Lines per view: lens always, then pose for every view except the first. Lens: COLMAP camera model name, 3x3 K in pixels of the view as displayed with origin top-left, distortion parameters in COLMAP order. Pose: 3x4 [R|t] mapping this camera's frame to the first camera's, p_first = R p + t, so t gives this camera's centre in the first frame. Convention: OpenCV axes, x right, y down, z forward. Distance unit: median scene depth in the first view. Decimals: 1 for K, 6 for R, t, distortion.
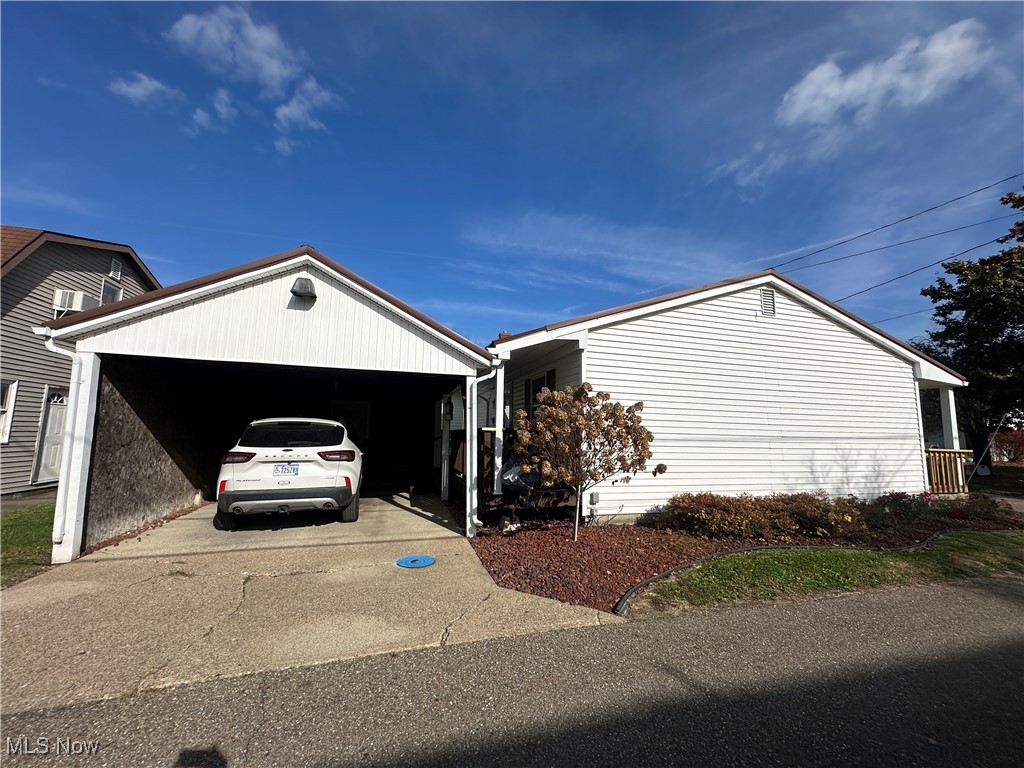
lens RADIAL K [[406.5, 0, 510.9], [0, 406.5, 367.1], [0, 0, 1]] dist [-0.002486, 0.001017]
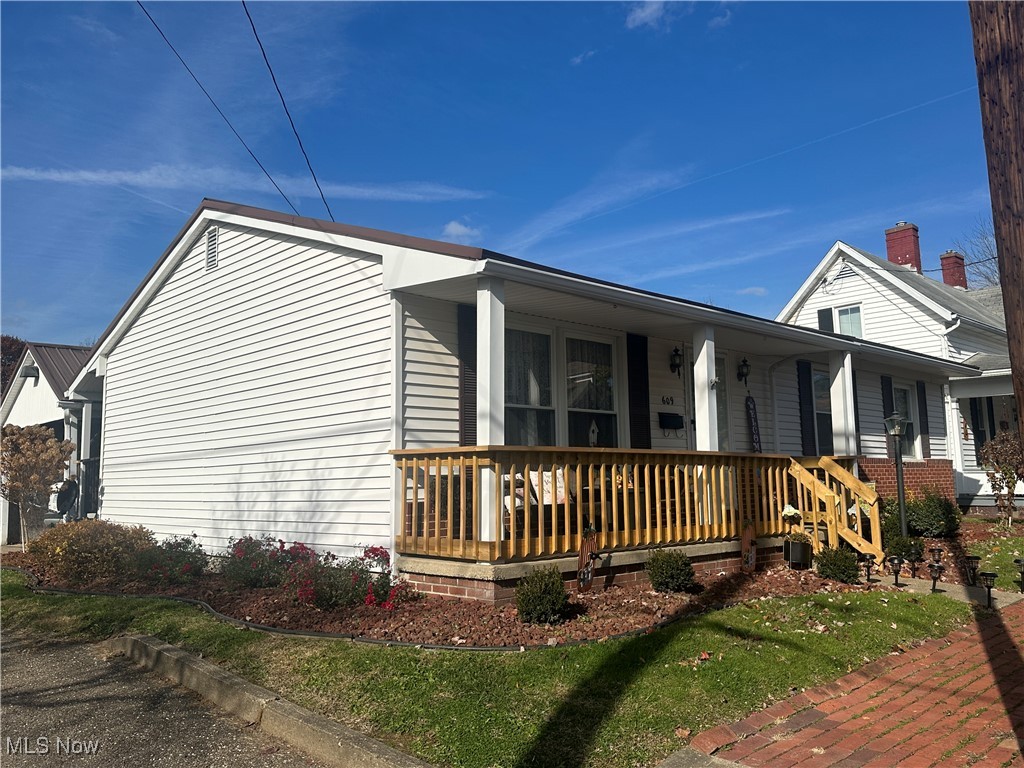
lens RADIAL K [[824.1, 0, 513.9], [0, 824.1, 378.5], [0, 0, 1]] dist [0.055361, 0.000628]
pose [[0.463729, -0.144863, -0.874054, 2.840055], [0.161462, 0.983839, -0.077395, 0.327324], [0.871140, -0.105236, 0.479625, 1.065370]]
